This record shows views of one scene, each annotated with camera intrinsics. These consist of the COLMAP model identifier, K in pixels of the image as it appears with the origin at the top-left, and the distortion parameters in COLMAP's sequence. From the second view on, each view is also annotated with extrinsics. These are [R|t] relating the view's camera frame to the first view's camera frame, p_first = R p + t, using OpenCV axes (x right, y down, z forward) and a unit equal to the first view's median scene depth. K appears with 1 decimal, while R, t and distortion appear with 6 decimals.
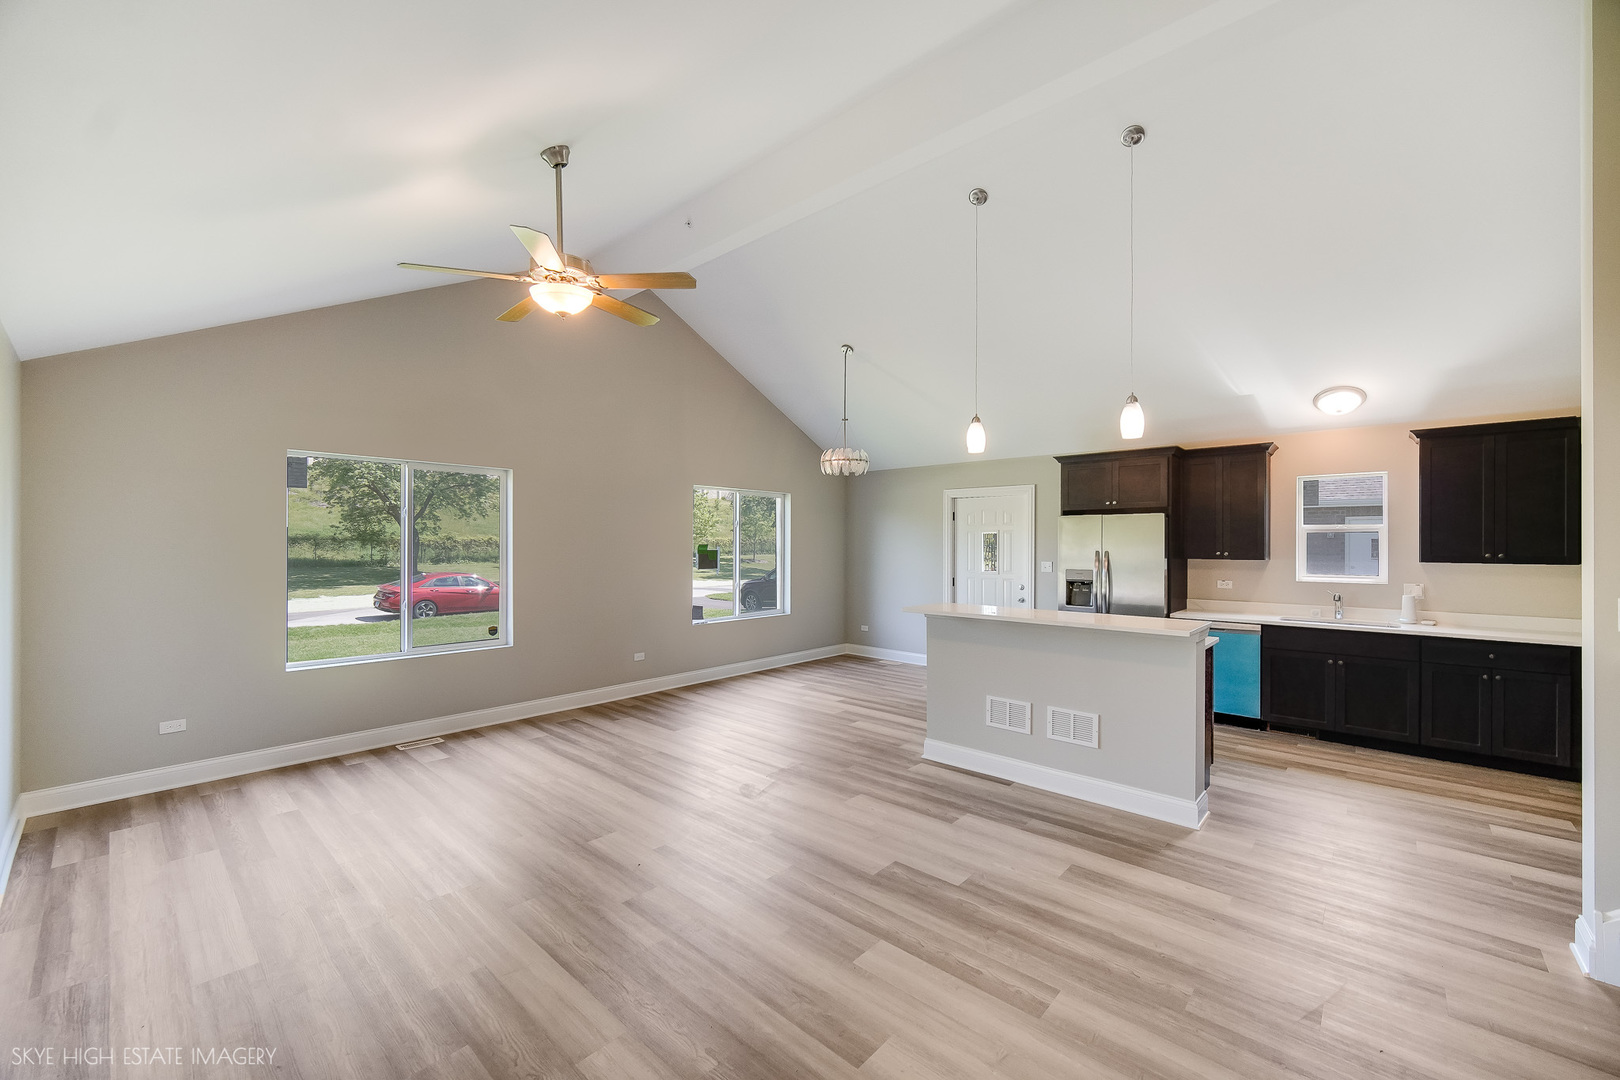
lens RADIAL K [[642.5, 0, 807.9], [0, 642.5, 545.3], [0, 0, 1]] dist [-0.000563, 0.000748]
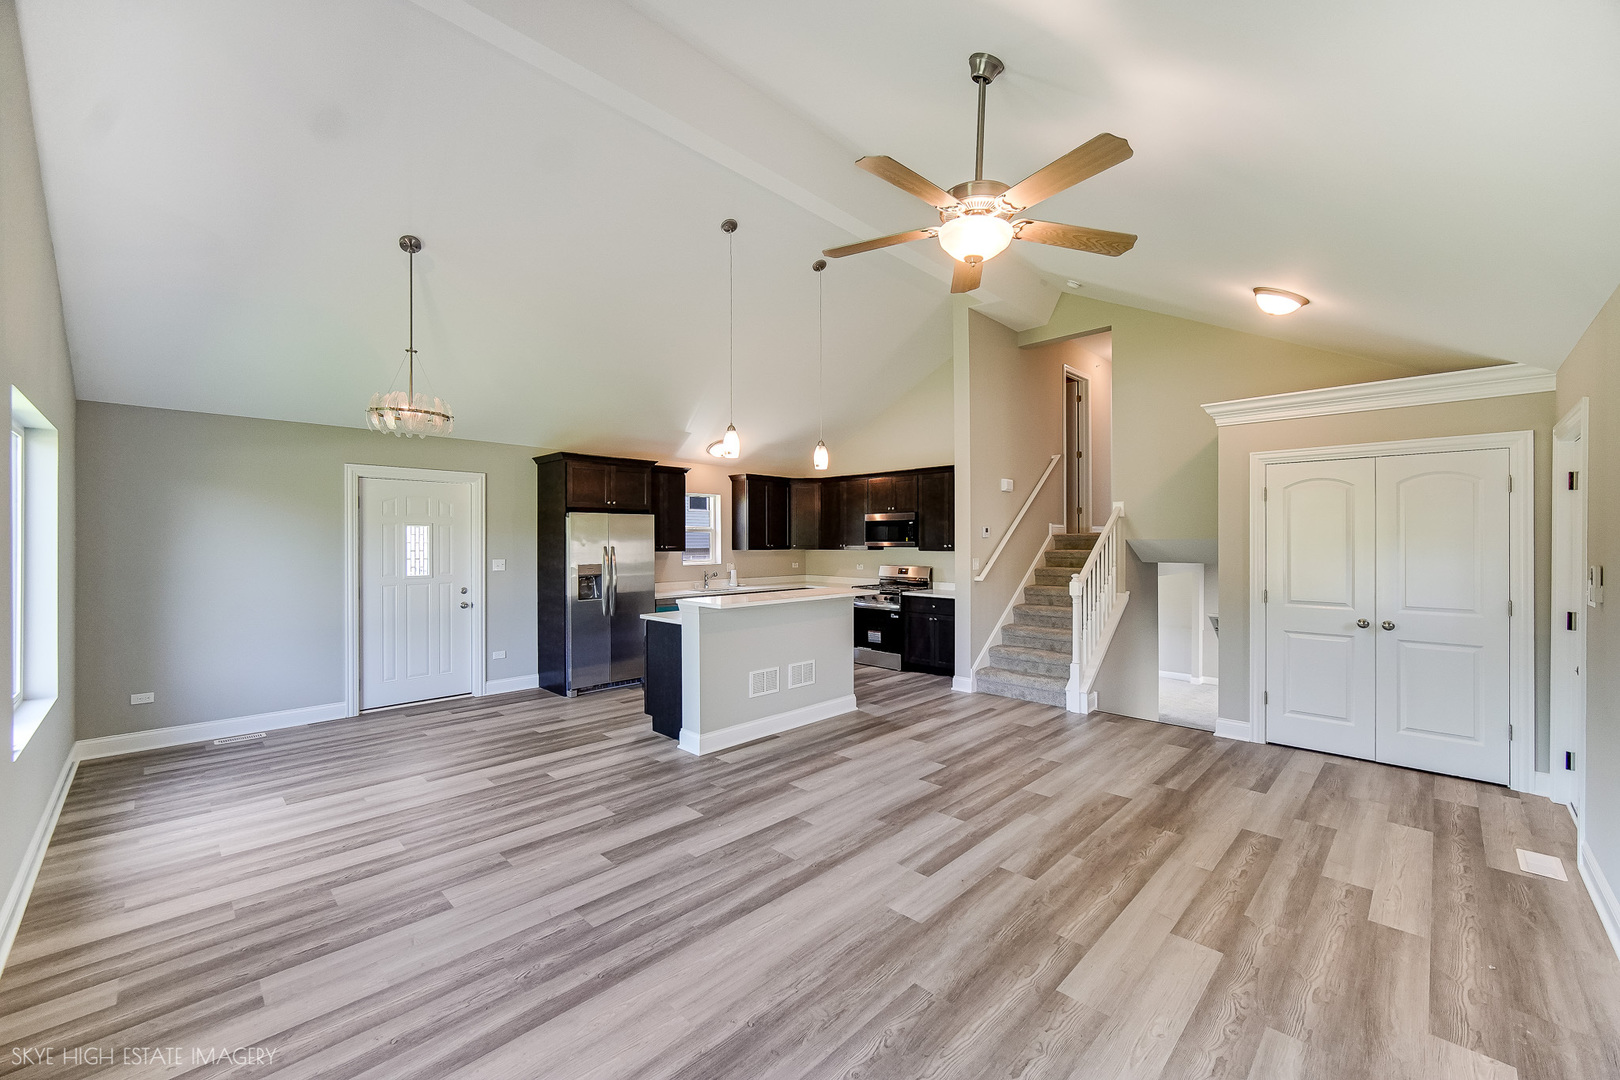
lens RADIAL K [[642.5, 0, 815.6], [0, 642.5, 539.4], [0, 0, 1]] dist [-0.000563, 0.000748]
pose [[0.034583, -0.003015, 0.999397, -0.869017], [0.003101, 0.999991, 0.002909, -0.007063], [-0.999397, 0.002999, 0.034592, 0.844265]]
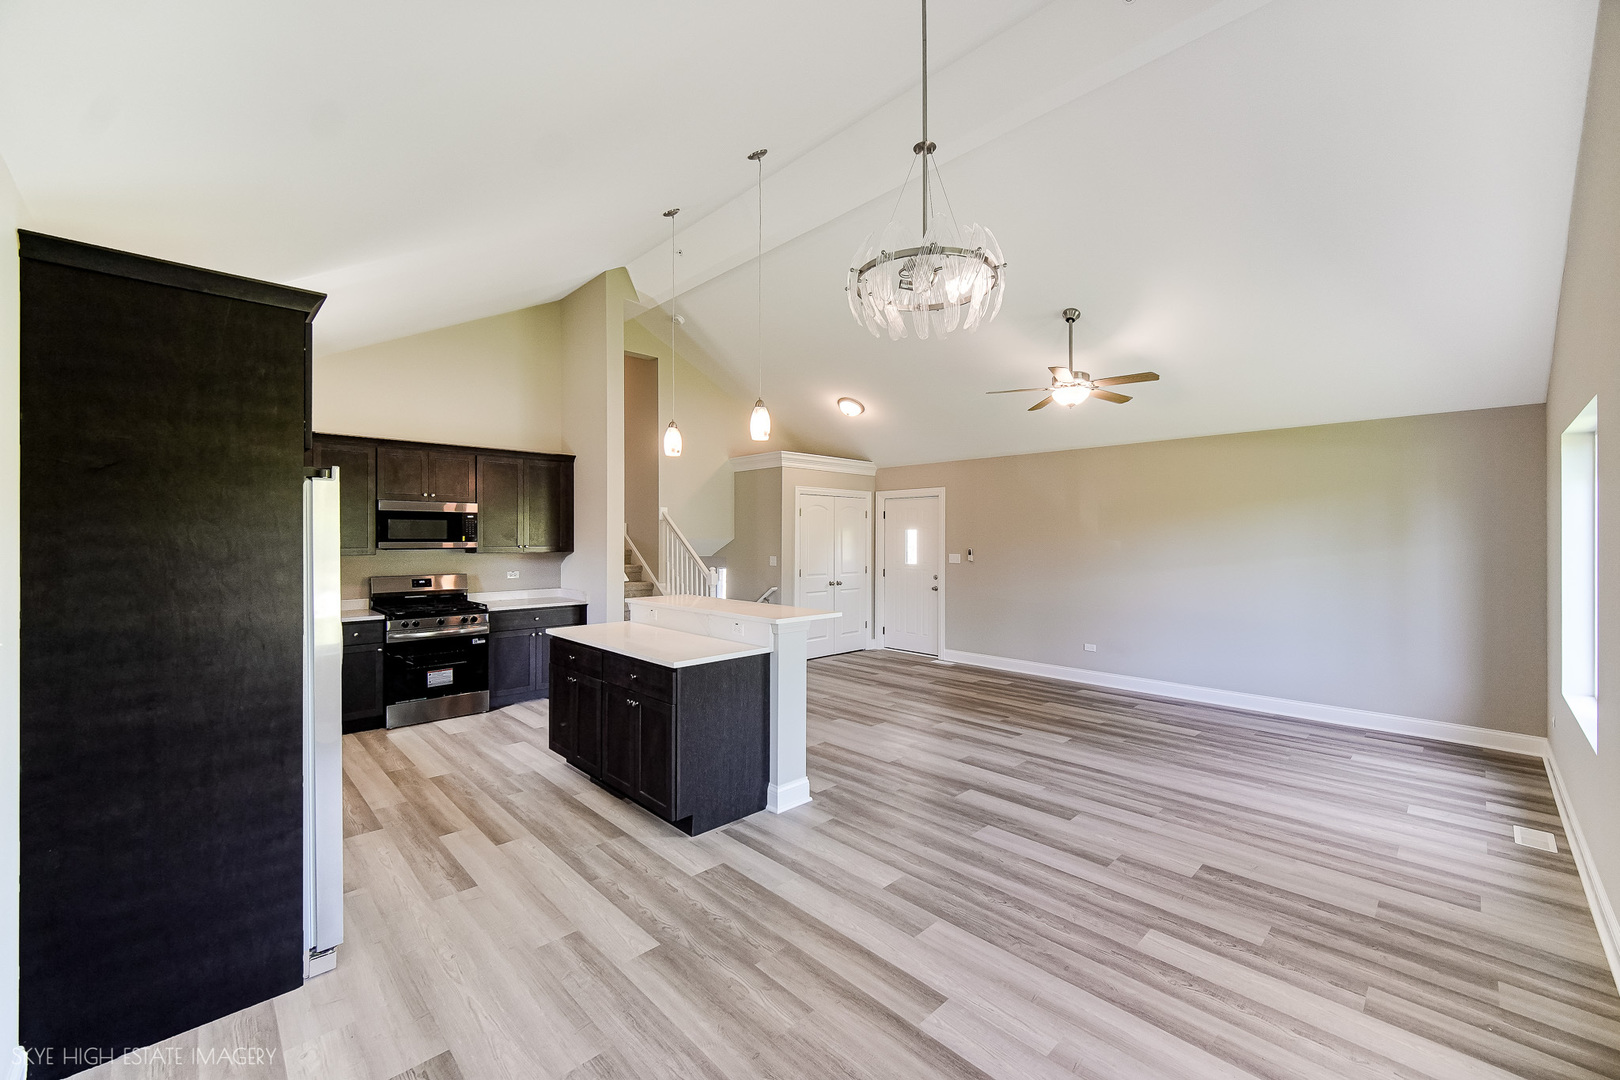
lens RADIAL K [[642.5, 0, 809.2], [0, 642.5, 534.6], [0, 0, 1]] dist [-0.000563, 0.000748]
pose [[-0.998062, -0.005343, 0.062000, 0.142214], [-0.005463, 0.999984, -0.001771, -0.010845], [-0.061990, -0.002107, -0.998075, 1.965488]]
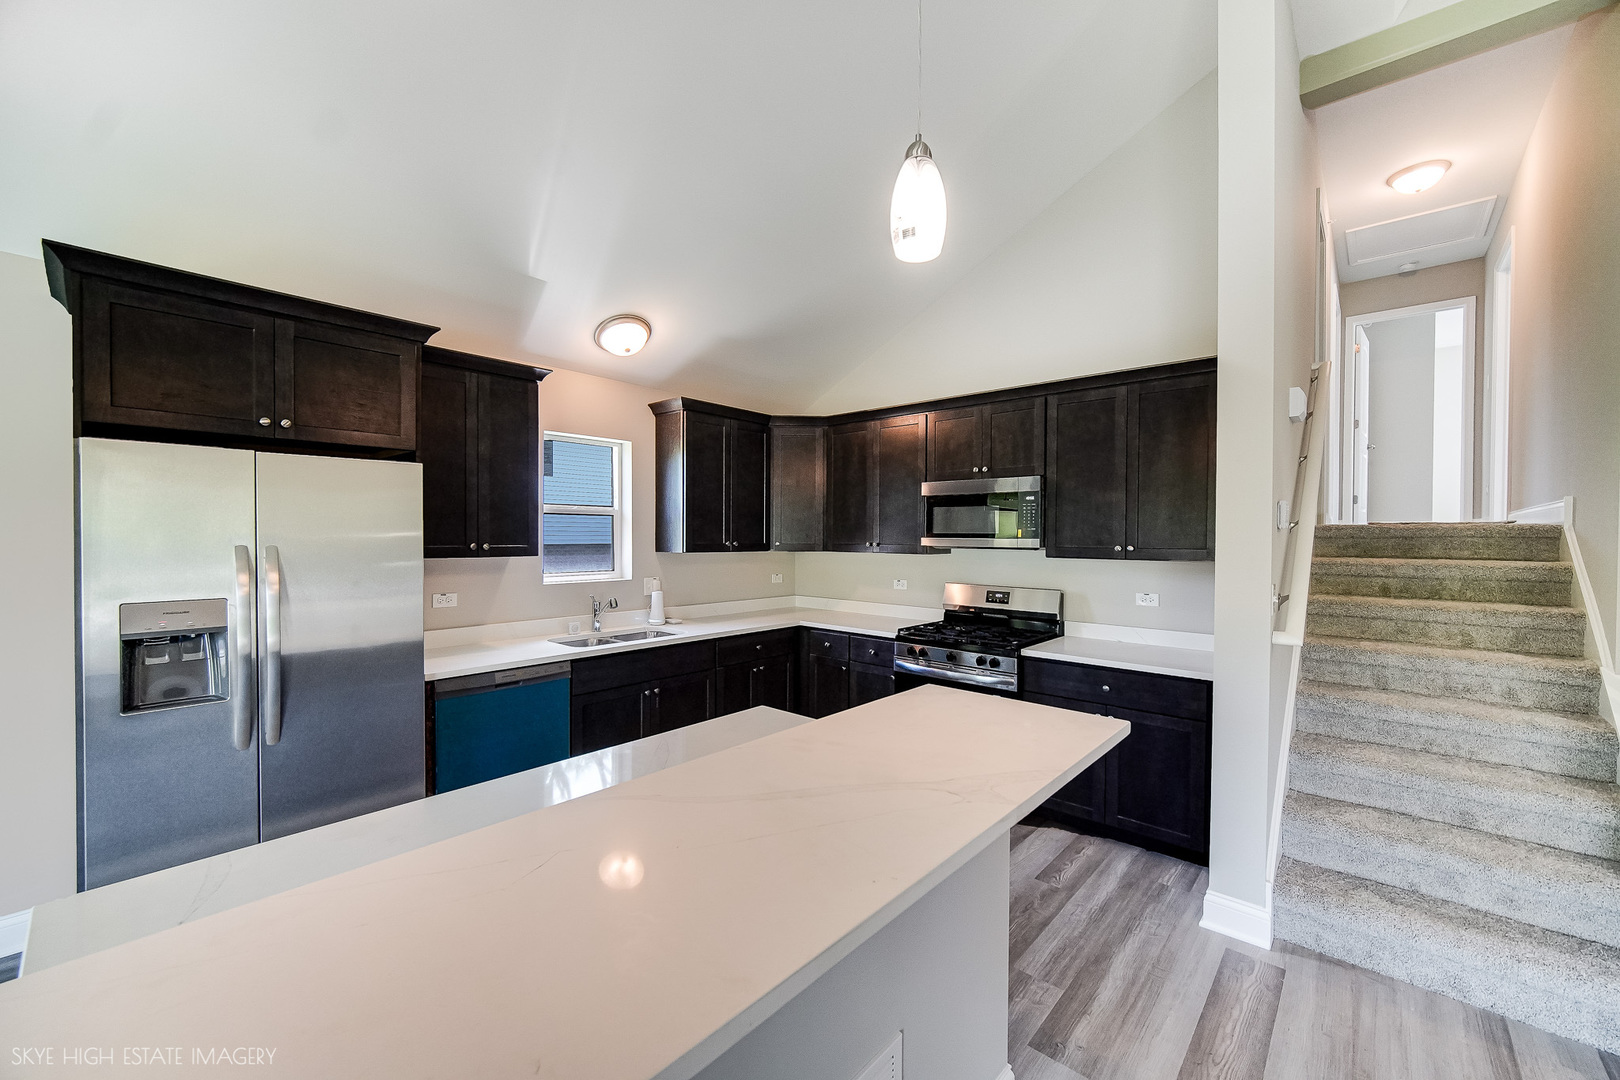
lens RADIAL K [[642.5, 0, 811.4], [0, 642.5, 537.0], [0, 0, 1]] dist [-0.000563, 0.000748]
pose [[-0.008594, -0.005774, 0.999946, 0.104057], [-0.003769, 0.999976, 0.005741, 0.000439], [-0.999956, -0.003719, -0.008616, 0.934886]]
